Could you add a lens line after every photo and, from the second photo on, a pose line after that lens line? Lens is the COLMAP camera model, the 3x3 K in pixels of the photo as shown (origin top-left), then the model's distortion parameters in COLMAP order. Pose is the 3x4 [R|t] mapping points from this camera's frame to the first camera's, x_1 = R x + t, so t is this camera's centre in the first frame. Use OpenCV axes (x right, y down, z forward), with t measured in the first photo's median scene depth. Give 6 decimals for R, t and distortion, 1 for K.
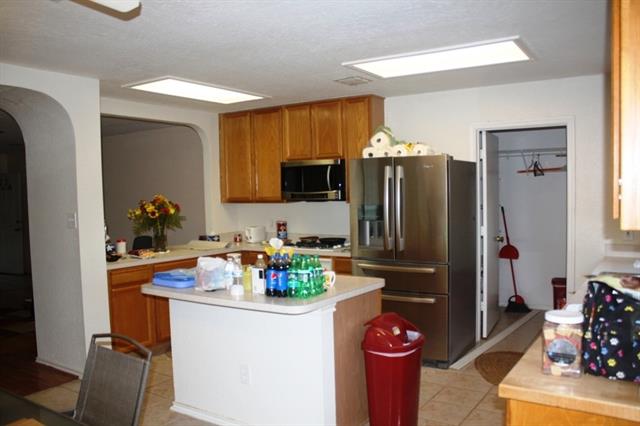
lens RADIAL K [[537.3, 0, 320.5], [0, 537.3, 213.7], [0, 0, 1]] dist [-0.124565, 0.057895]
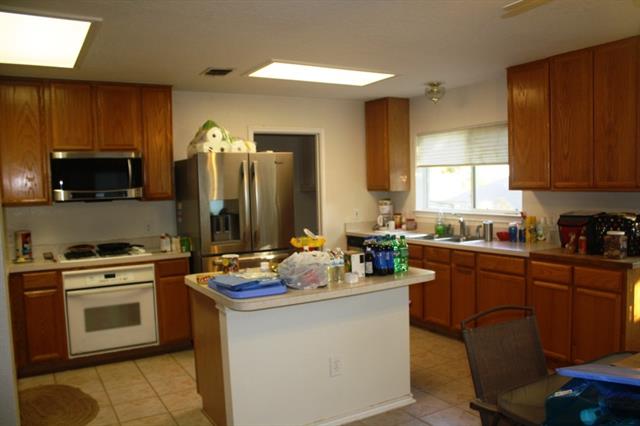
lens RADIAL K [[537.3, 0, 323.1], [0, 537.3, 216.1], [0, 0, 1]] dist [-0.124565, 0.057895]
pose [[0.517773, -0.044491, 0.854360, -0.562011], [0.054806, 0.998321, 0.018773, 0.003938], [-0.853761, 0.037104, 0.519342, 0.285677]]
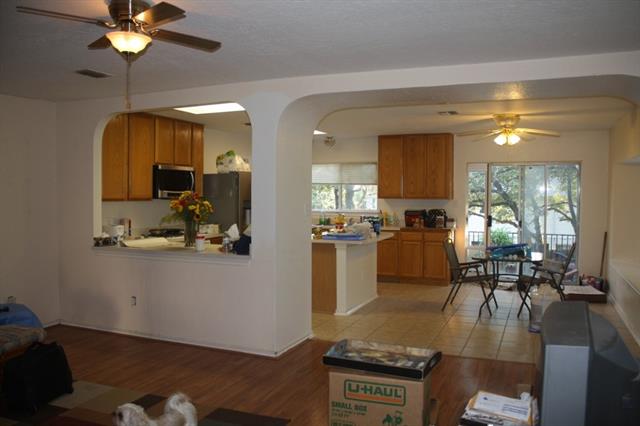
lens RADIAL K [[537.3, 0, 323.5], [0, 537.3, 211.6], [0, 0, 1]] dist [-0.124565, 0.057895]
pose [[-0.108445, -0.011759, 0.994033, -1.467998], [0.043277, 0.998926, 0.016538, 0.000073], [-0.993160, 0.044812, -0.107819, 0.921098]]
